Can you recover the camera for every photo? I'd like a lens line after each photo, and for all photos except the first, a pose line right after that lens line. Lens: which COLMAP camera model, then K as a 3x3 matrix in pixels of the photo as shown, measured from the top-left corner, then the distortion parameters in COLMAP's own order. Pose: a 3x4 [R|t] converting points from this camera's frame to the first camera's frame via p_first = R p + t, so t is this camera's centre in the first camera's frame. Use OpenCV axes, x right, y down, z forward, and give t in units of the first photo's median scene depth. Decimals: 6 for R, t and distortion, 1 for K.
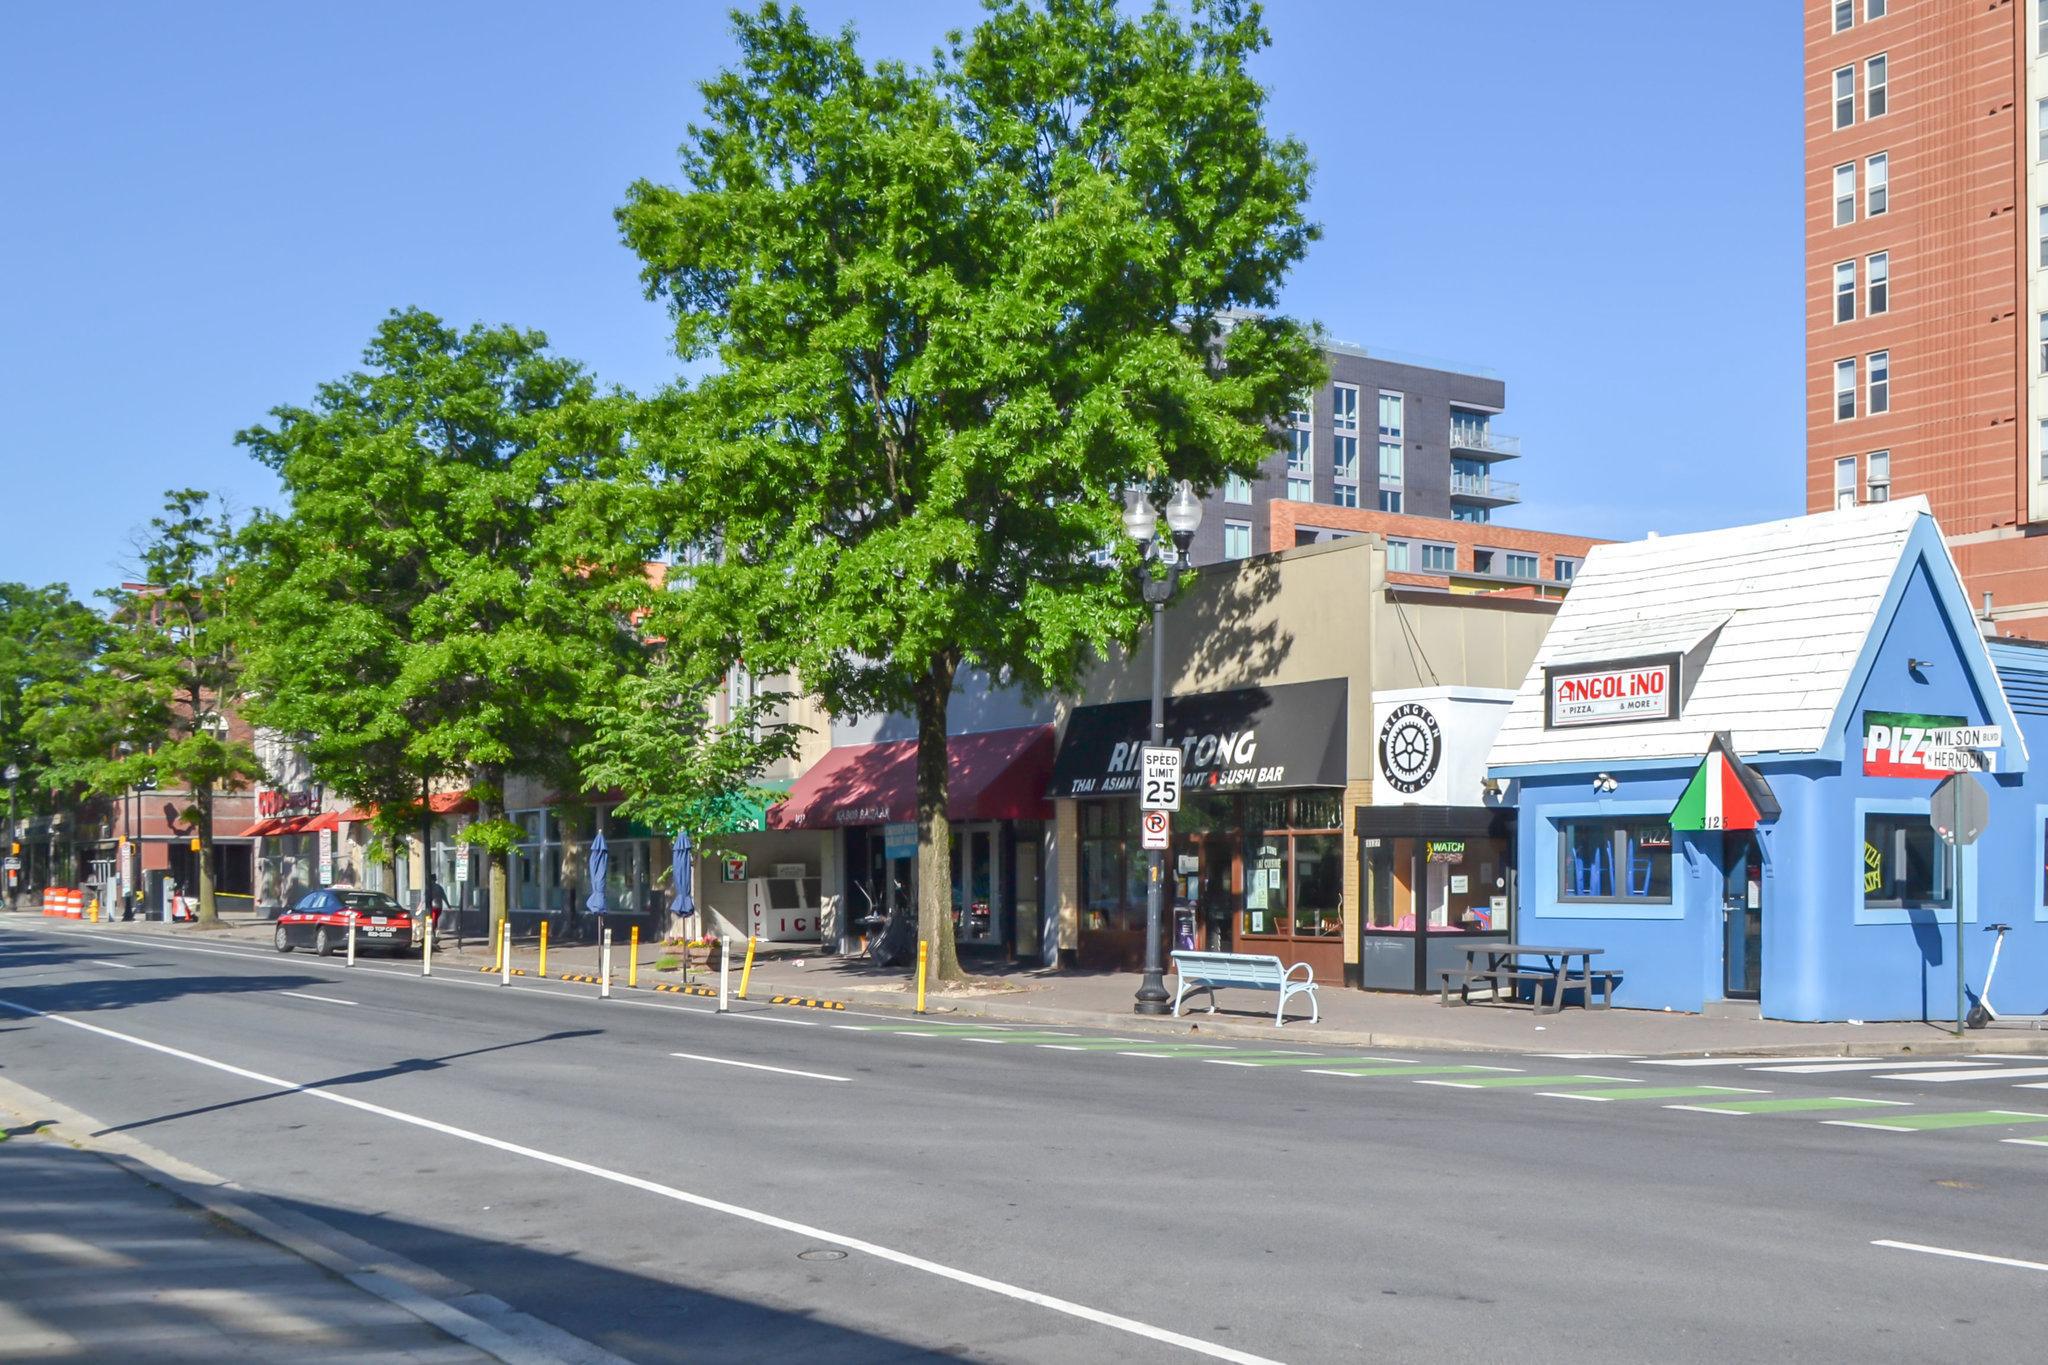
lens RADIAL K [[2222.6, 0, 1023.5], [0, 2222.6, 683.7], [0, 0, 1]] dist [-0.010855, 0.000000]
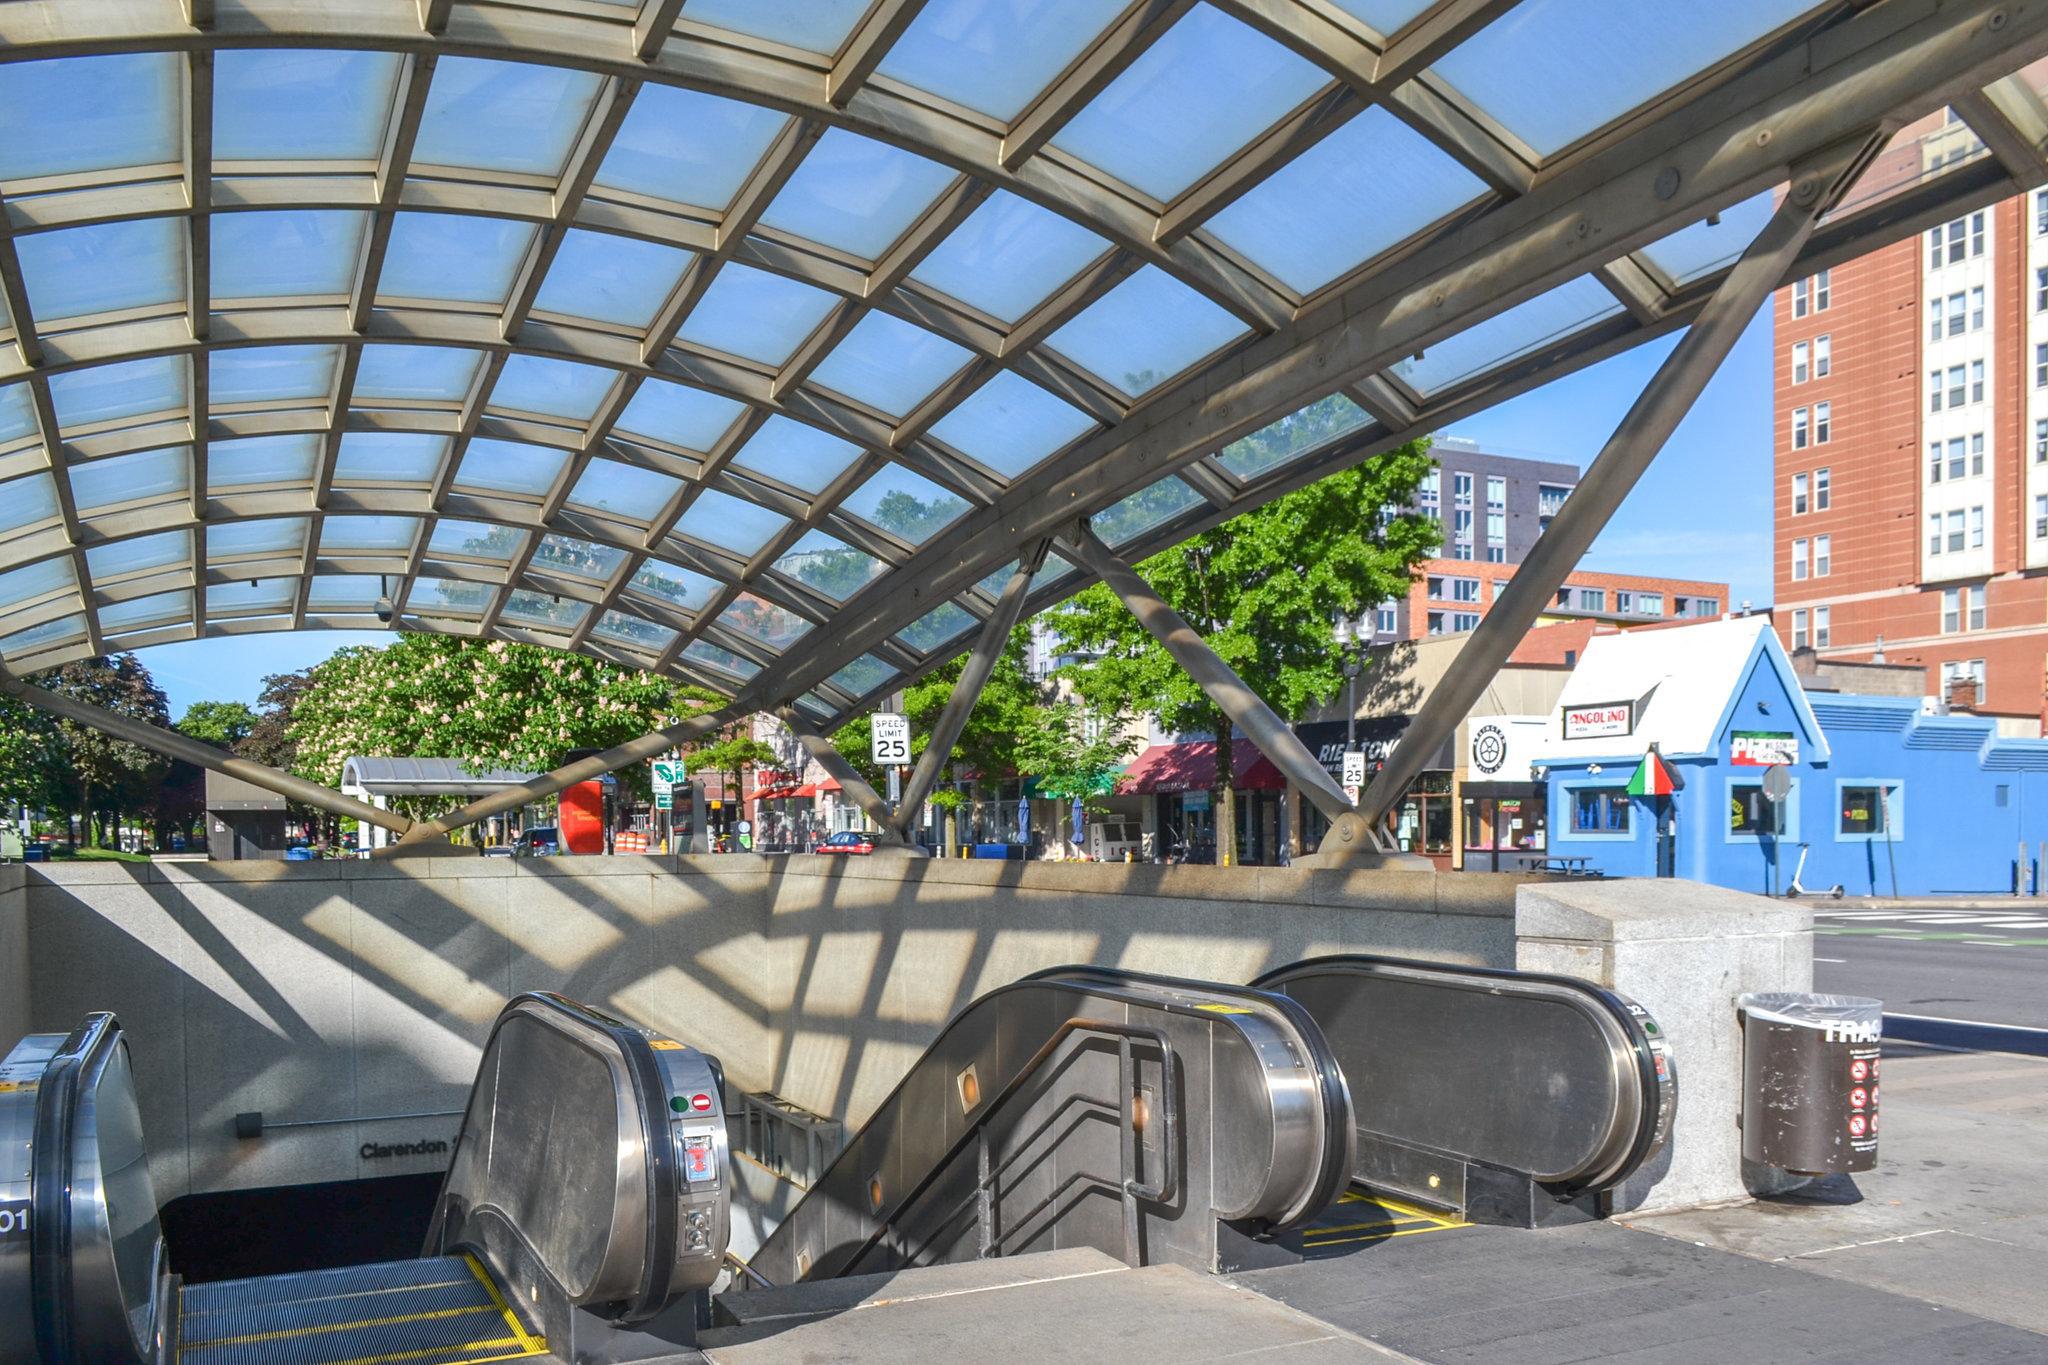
lens RADIAL K [[1955.2, 0, 1003.2], [0, 1955.2, 771.7], [0, 0, 1]] dist [-0.007525, 0.000000]
pose [[0.995609, -0.008308, -0.093243, -0.069453], [0.013868, 0.998153, 0.059143, -0.049921], [0.092580, -0.060177, 0.993885, -0.593510]]
